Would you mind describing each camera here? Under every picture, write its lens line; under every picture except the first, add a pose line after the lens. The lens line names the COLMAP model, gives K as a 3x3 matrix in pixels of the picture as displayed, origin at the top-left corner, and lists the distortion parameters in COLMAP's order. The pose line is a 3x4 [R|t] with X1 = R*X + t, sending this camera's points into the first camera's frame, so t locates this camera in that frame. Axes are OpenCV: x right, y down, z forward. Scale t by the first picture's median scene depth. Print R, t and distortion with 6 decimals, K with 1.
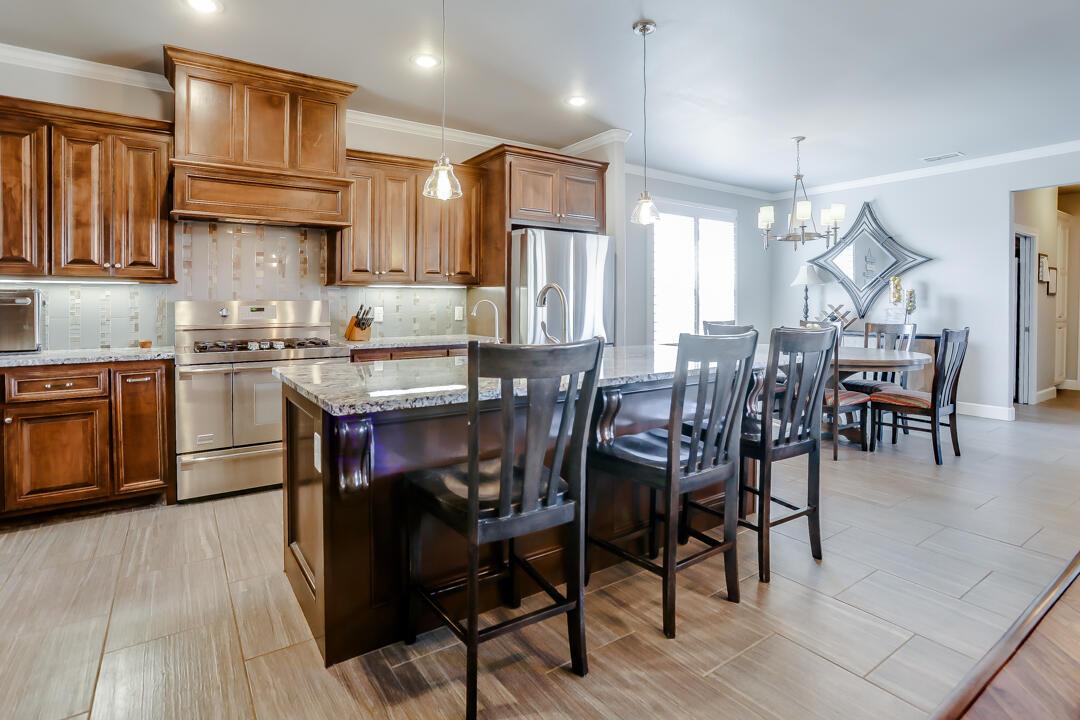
lens RADIAL K [[541.1, 0, 540.4], [0, 541.1, 308.1], [0, 0, 1]] dist [-0.000952, -0.000176]
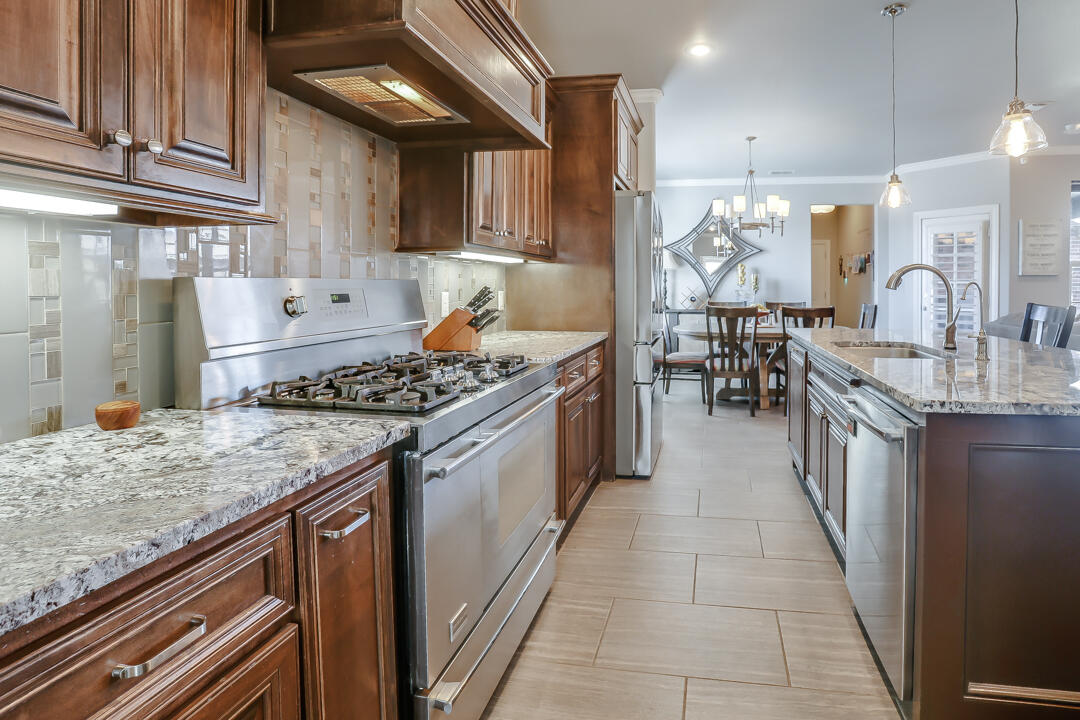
lens RADIAL K [[556.9, 0, 539.9], [0, 556.9, 290.9], [0, 0, 1]] dist [0.001507, 0.000139]
pose [[0.704816, -0.006904, 0.709357, -0.774759], [0.006317, 0.999974, 0.003456, -0.004161], [-0.709362, 0.002045, 0.704841, 0.594886]]
